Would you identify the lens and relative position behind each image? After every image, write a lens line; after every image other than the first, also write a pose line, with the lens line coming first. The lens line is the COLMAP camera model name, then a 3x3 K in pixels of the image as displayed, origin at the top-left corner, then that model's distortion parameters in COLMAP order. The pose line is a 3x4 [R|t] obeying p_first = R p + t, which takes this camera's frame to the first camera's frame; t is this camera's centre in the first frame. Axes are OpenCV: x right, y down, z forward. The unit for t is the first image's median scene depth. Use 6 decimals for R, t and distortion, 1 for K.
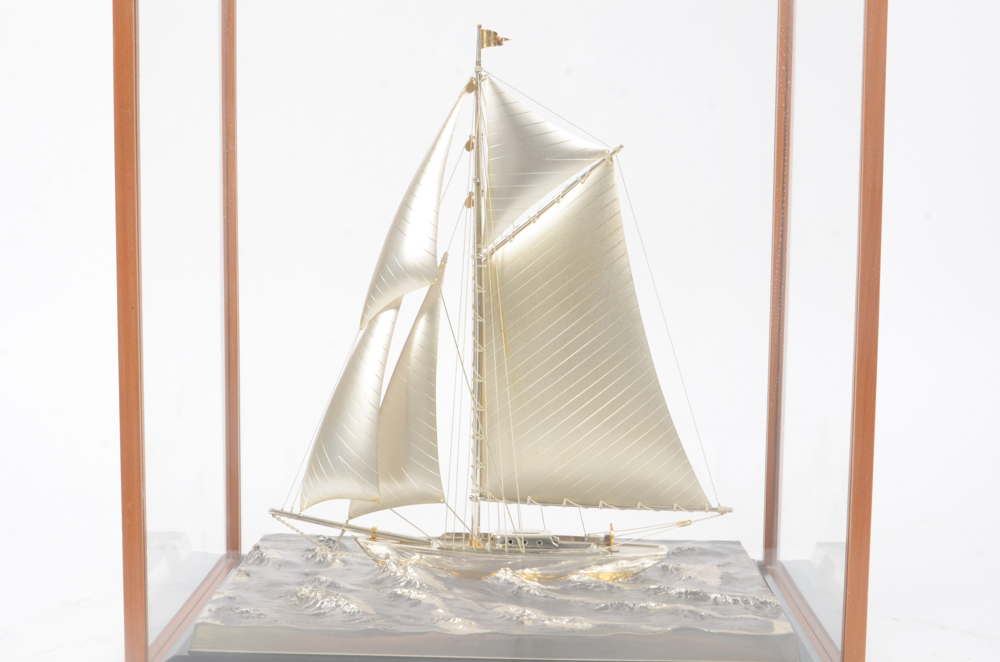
lens RADIAL K [[1407.7, 0, 484.1], [0, 1407.7, 352.0], [0, 0, 1]] dist [-0.011250, 0.000000]
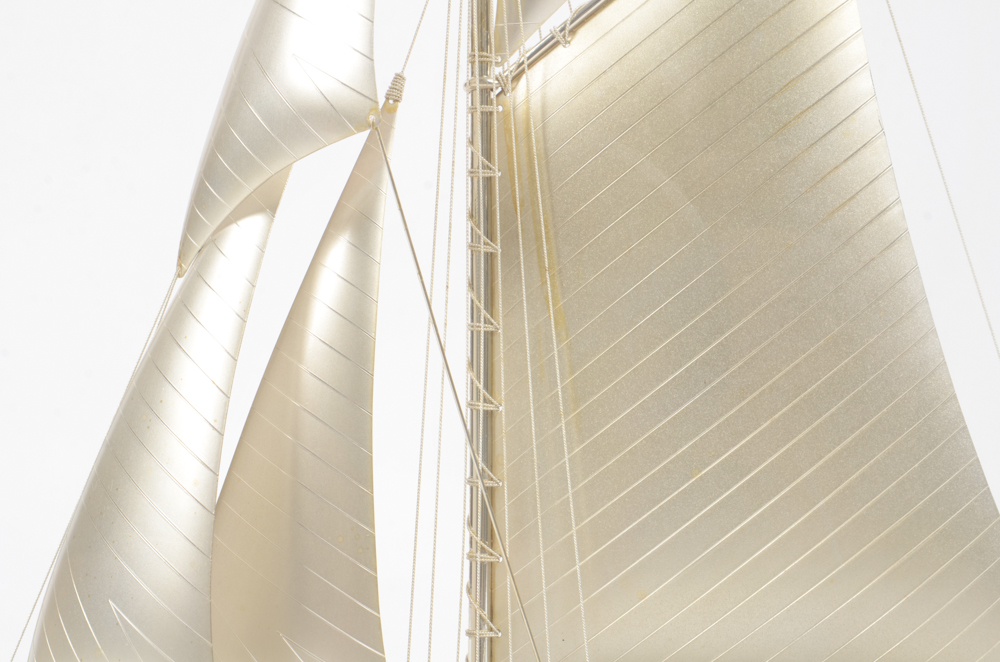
lens RADIAL K [[1944.2, 0, 489.3], [0, 1944.2, 330.4], [0, 0, 1]] dist [-0.024289, 0.000000]
pose [[0.999831, -0.004441, 0.017839, -0.012153], [0.006571, 0.992609, -0.121180, 0.064963], [-0.017169, 0.121277, 0.992470, 0.477755]]
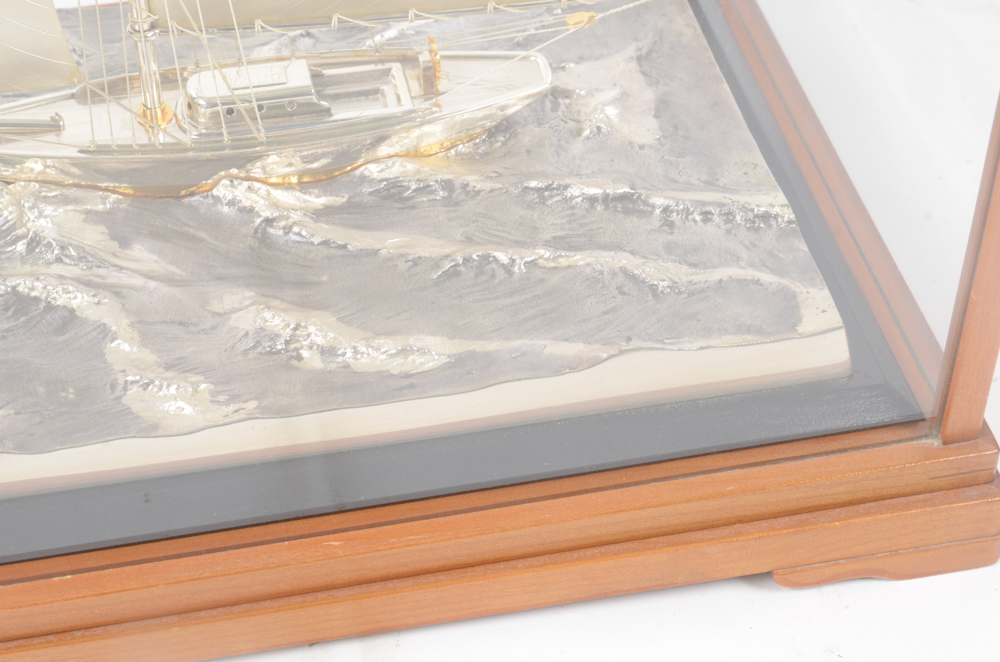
lens RADIAL K [[1944.2, 0, 488.8], [0, 1944.2, 332.8], [0, 0, 1]] dist [-0.024289, 0.000000]
pose [[0.973069, -0.167816, 0.158031, -0.012742], [0.041066, 0.800801, 0.597521, -0.197566], [-0.226825, -0.574940, 0.786126, 0.428165]]
